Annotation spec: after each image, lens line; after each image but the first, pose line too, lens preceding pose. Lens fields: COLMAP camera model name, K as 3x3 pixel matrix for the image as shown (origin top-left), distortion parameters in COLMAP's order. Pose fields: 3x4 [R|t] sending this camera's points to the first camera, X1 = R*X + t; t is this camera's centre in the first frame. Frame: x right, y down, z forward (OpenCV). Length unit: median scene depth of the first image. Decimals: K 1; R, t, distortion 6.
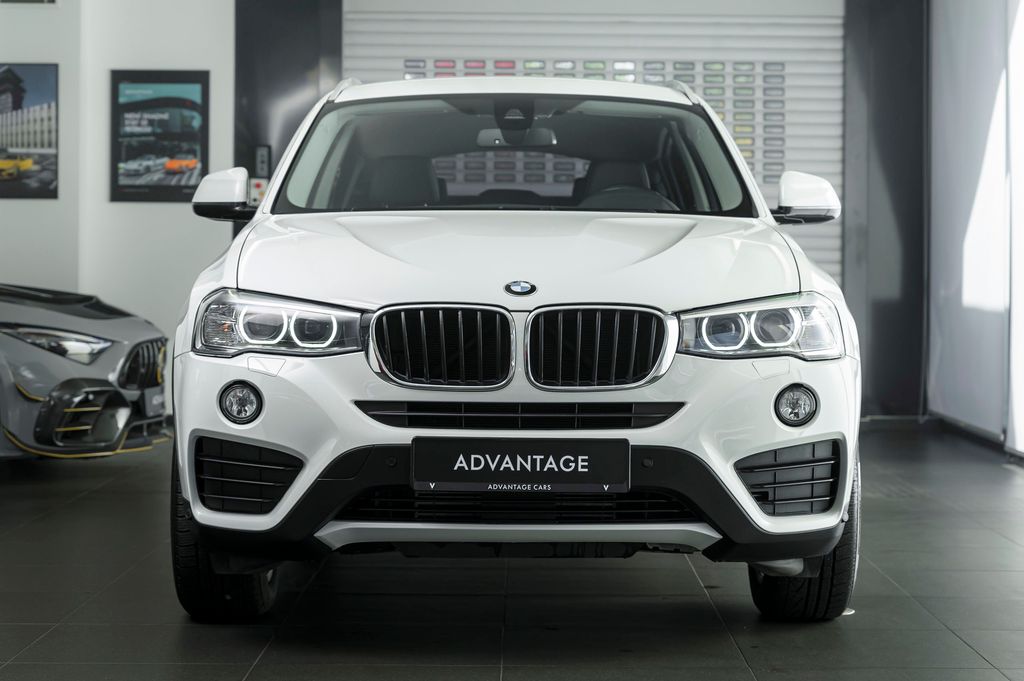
lens RADIAL K [[1755.1, 0, 512.0], [0, 1755.1, 340.5], [0, 0, 1]] dist [-0.011982, 0.014049]
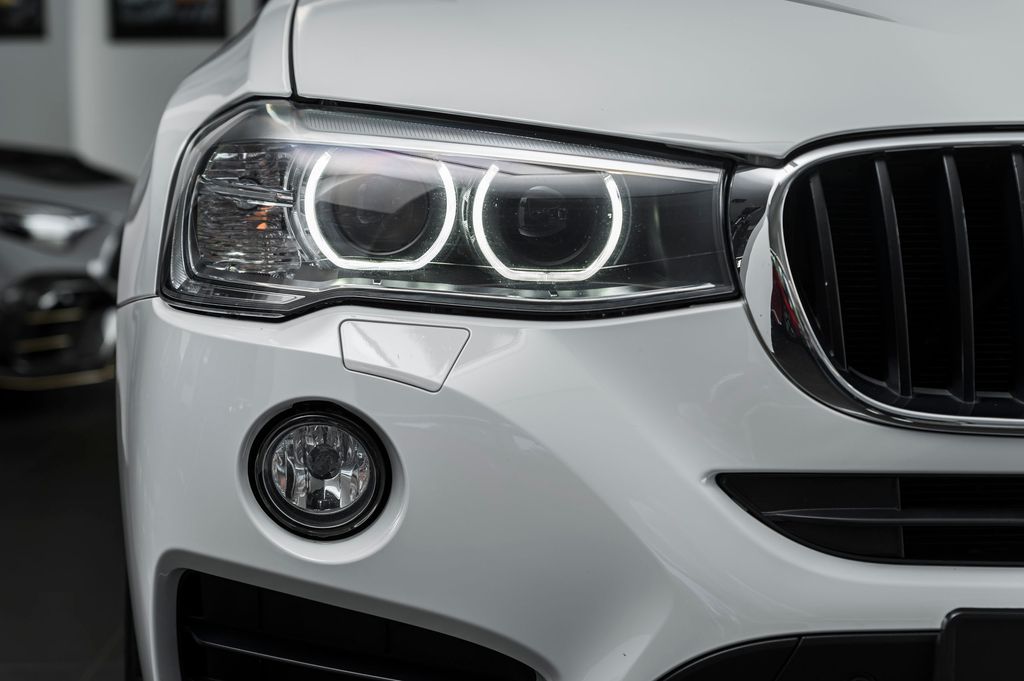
lens RADIAL K [[1755.1, 0, 512.0], [0, 1755.1, 340.5], [0, 0, 1]] dist [-0.011982, 0.014049]
pose [[0.999702, -0.016220, -0.018245, -0.116151], [0.017660, 0.996497, 0.081746, -0.011424], [0.016855, -0.082044, 0.996486, 0.705046]]
